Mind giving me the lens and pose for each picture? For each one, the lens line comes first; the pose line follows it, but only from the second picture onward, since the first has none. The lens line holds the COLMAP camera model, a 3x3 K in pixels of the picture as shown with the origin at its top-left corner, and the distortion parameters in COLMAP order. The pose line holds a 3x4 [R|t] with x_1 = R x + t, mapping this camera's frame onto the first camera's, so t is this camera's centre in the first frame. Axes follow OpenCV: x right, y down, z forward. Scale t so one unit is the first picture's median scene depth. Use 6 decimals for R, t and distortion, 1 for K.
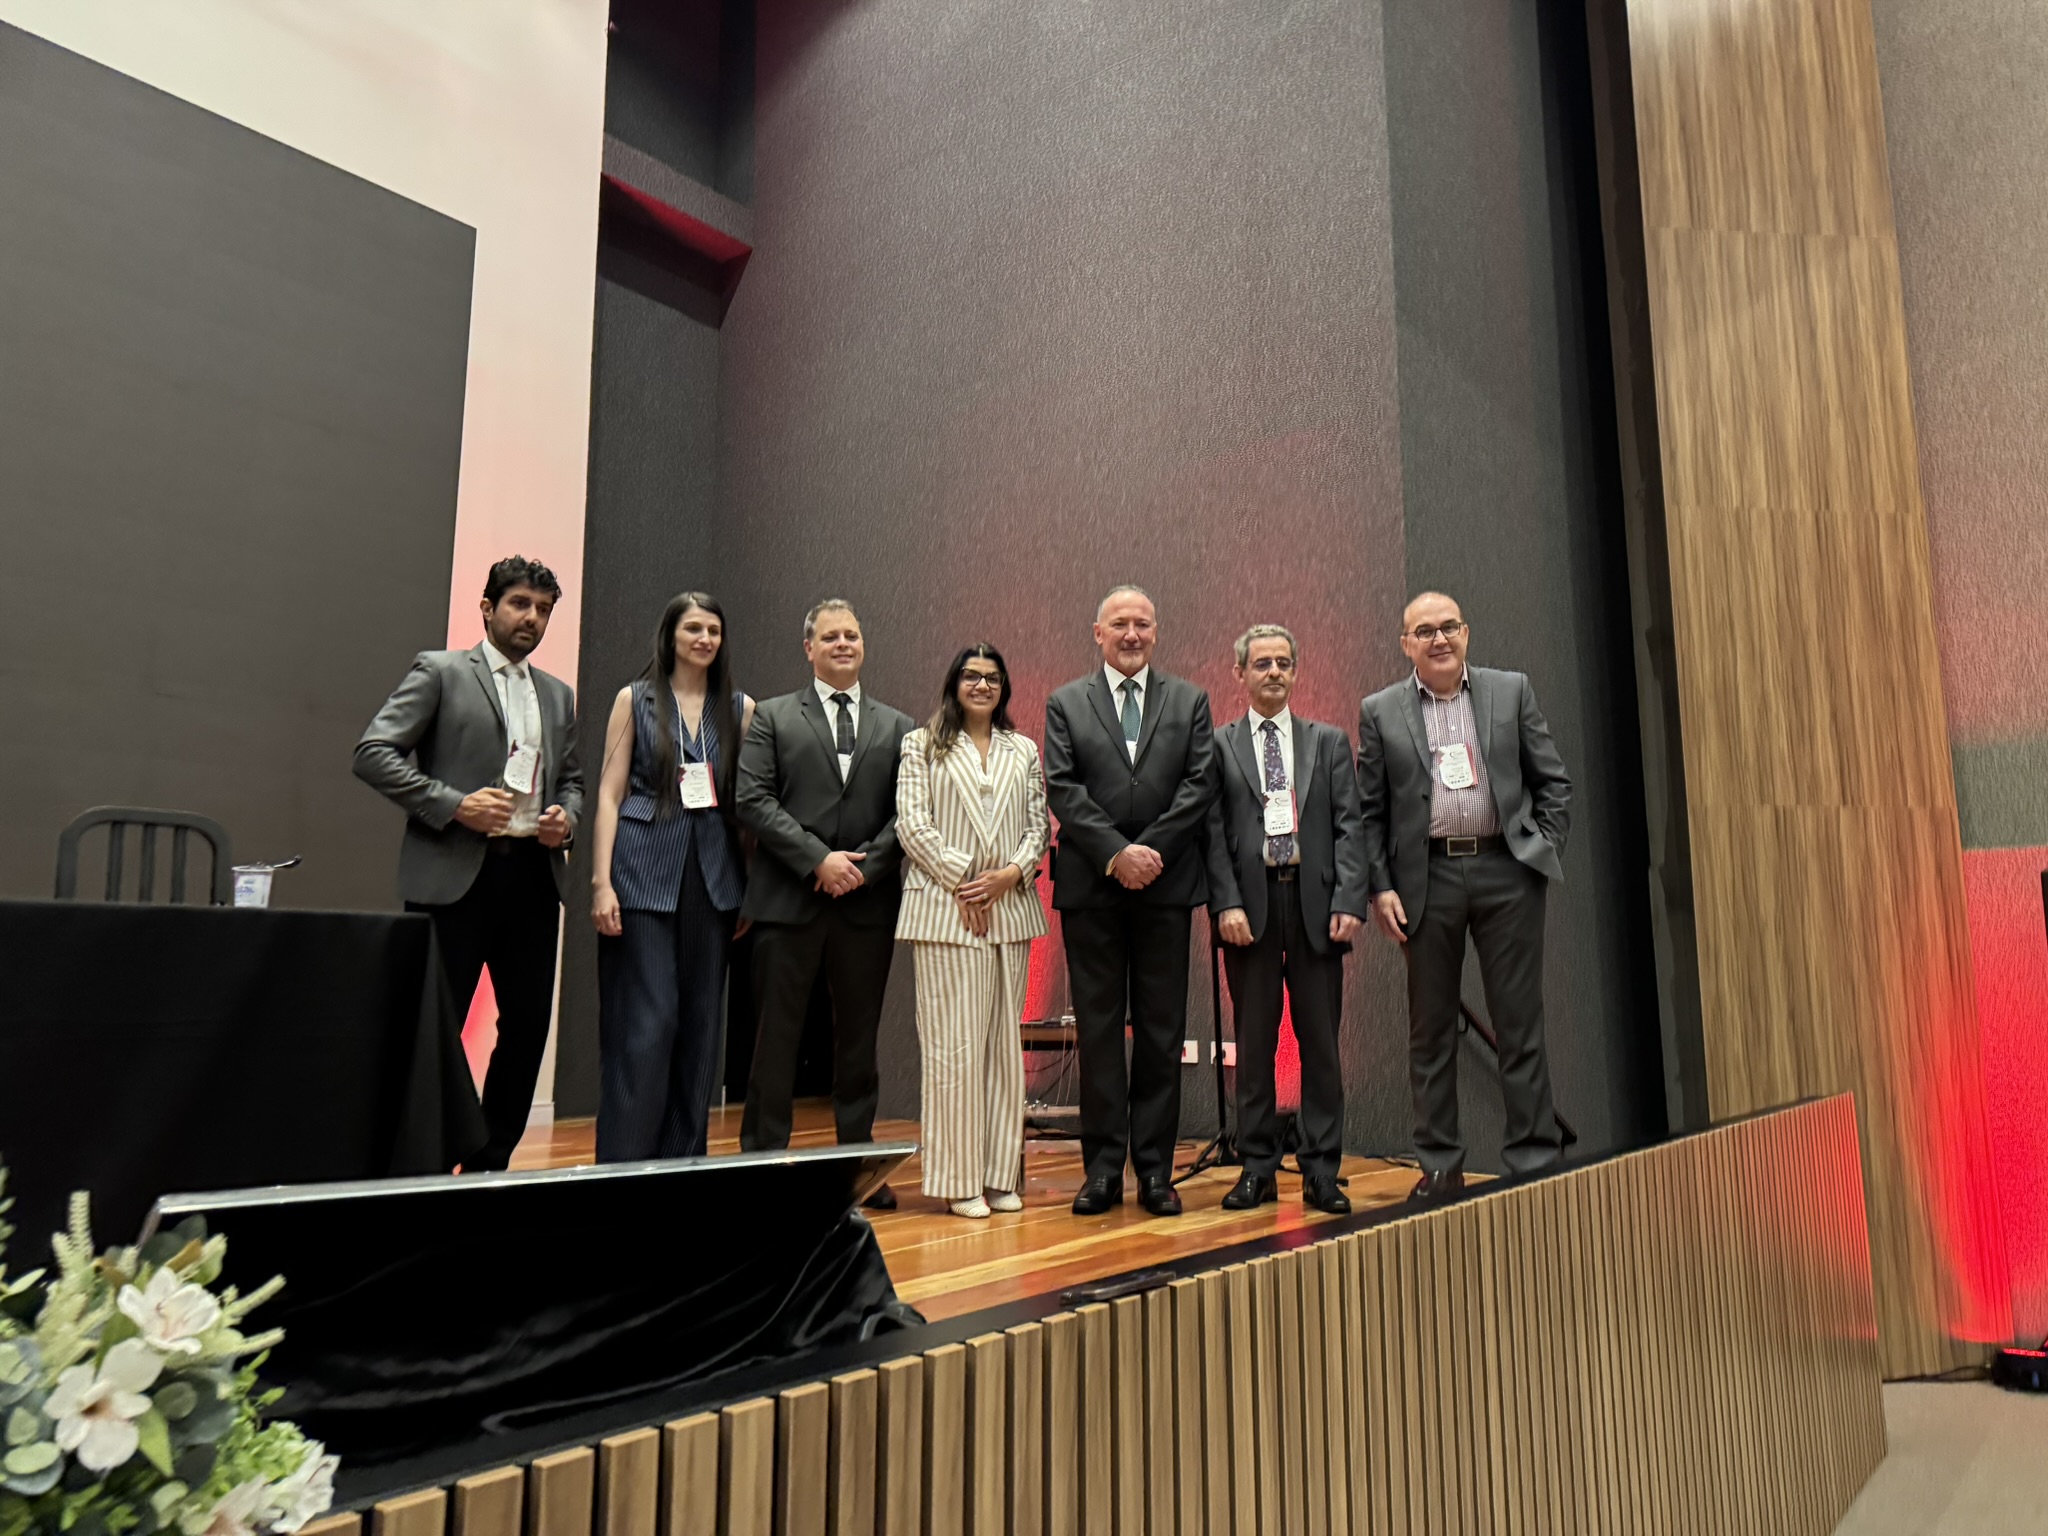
lens RADIAL K [[1468.5, 0, 1039.3], [0, 1468.5, 767.8], [0, 0, 1]] dist [0.042058, -0.019919]
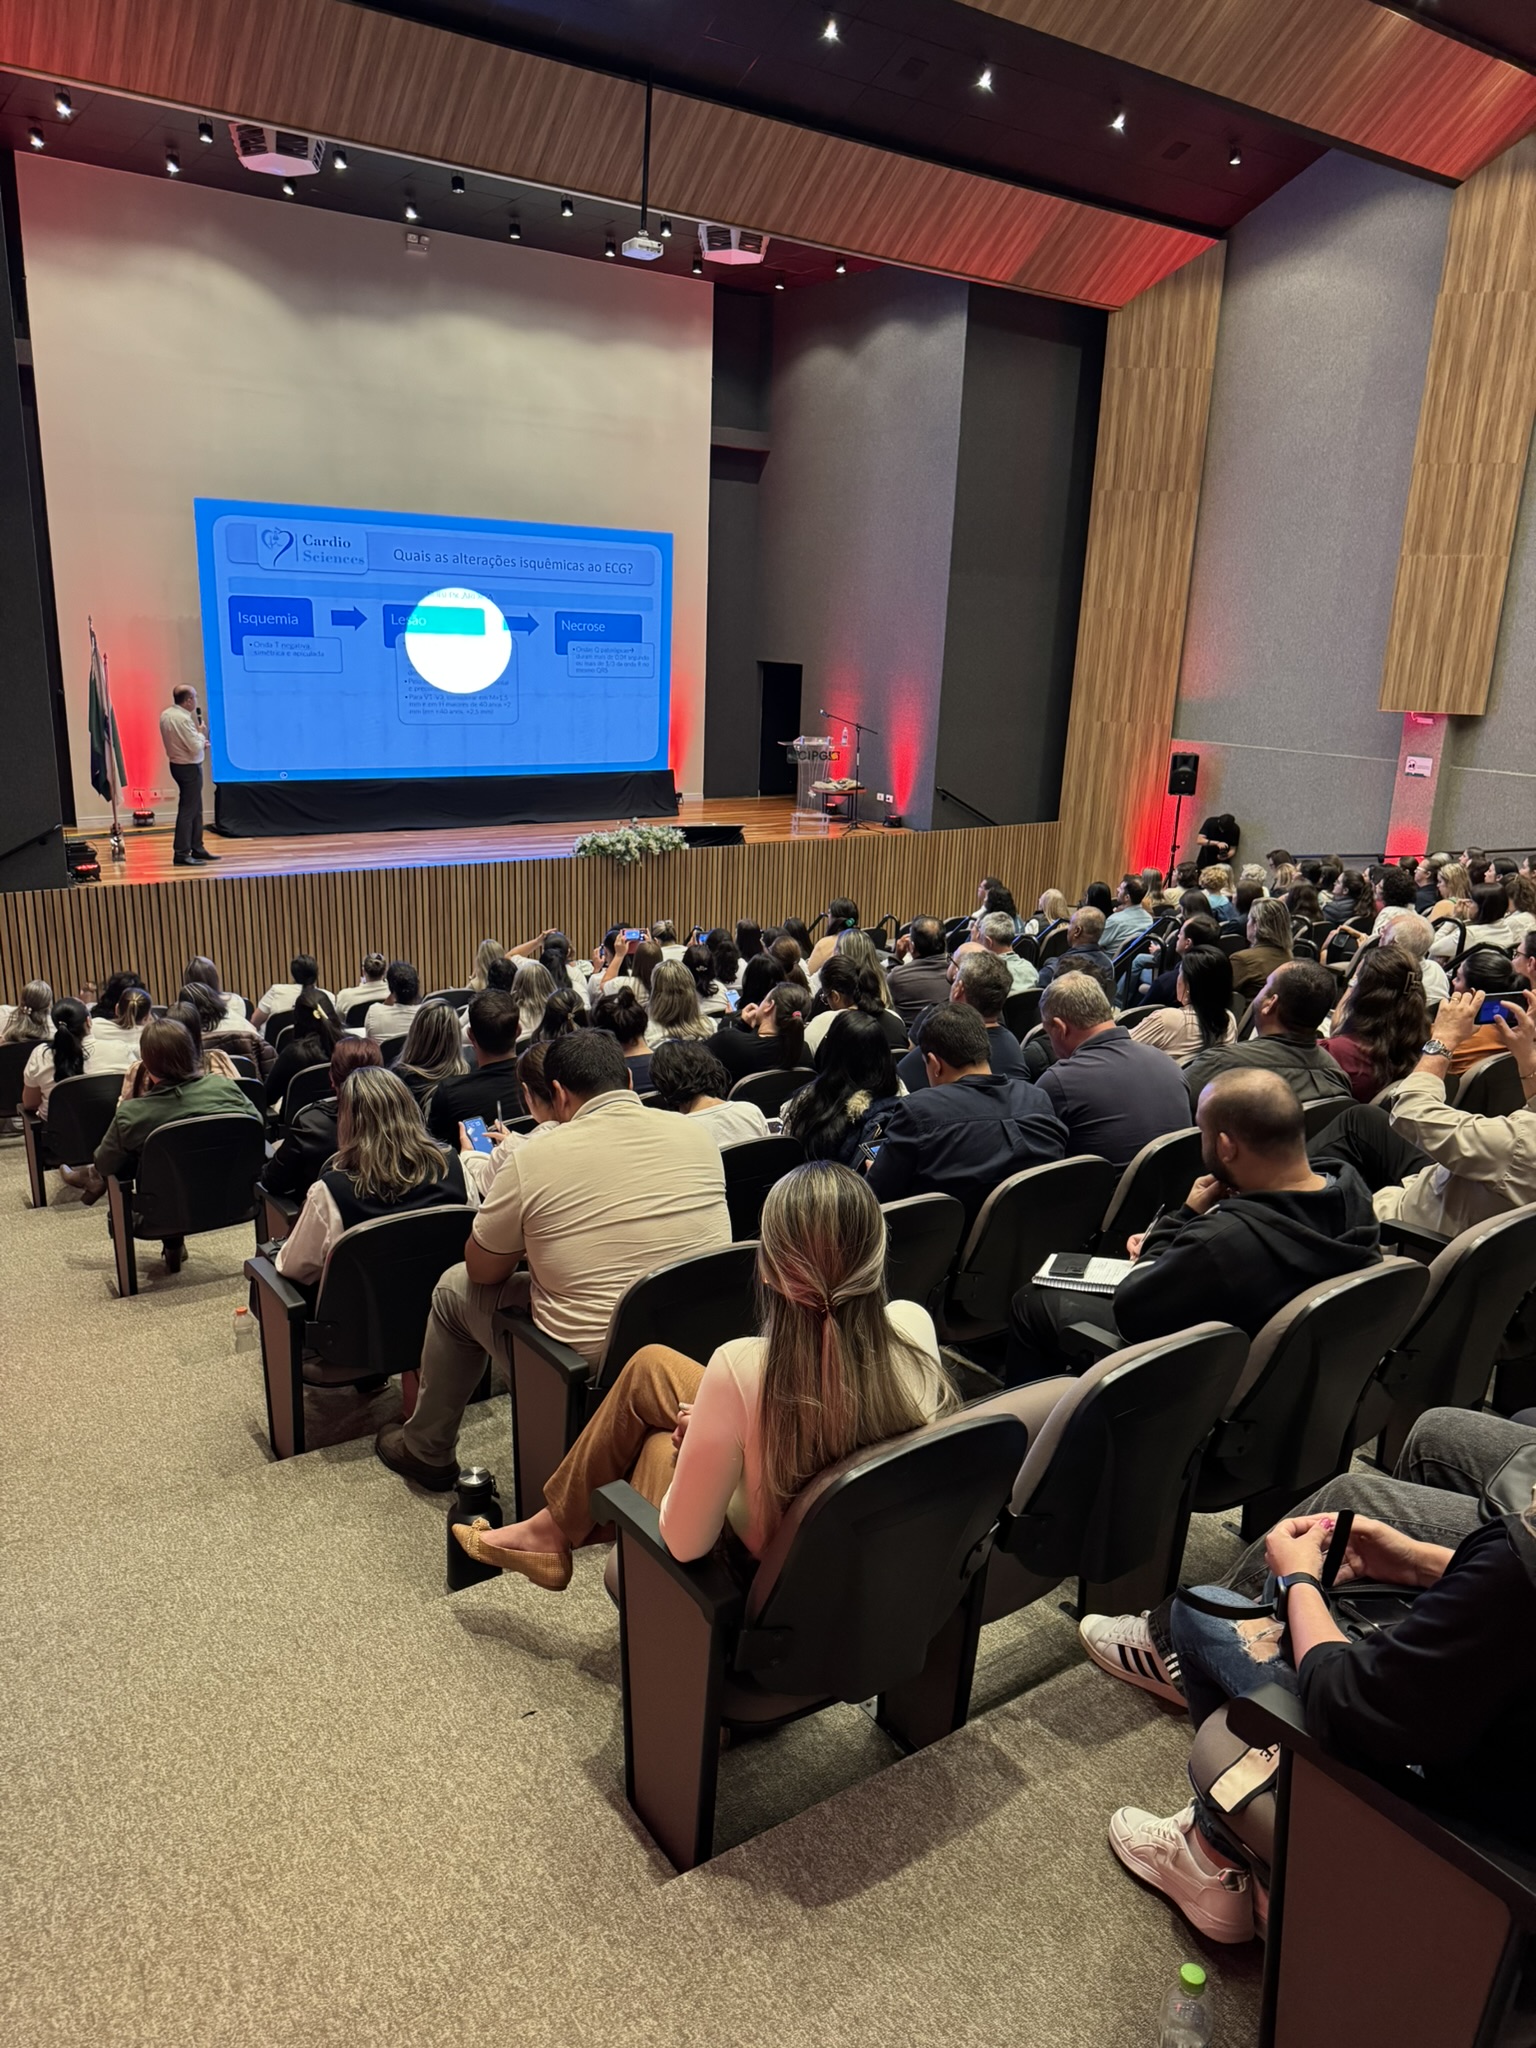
lens RADIAL K [[1468.5, 0, 745.9], [0, 1468.5, 1043.0], [0, 0, 1]] dist [0.042058, -0.019919]
pose [[0.958035, 0.117268, -0.261567, 0.627521], [0.009324, 0.899260, 0.437316, -0.643073], [0.286500, -0.421403, 0.860429, -1.842751]]
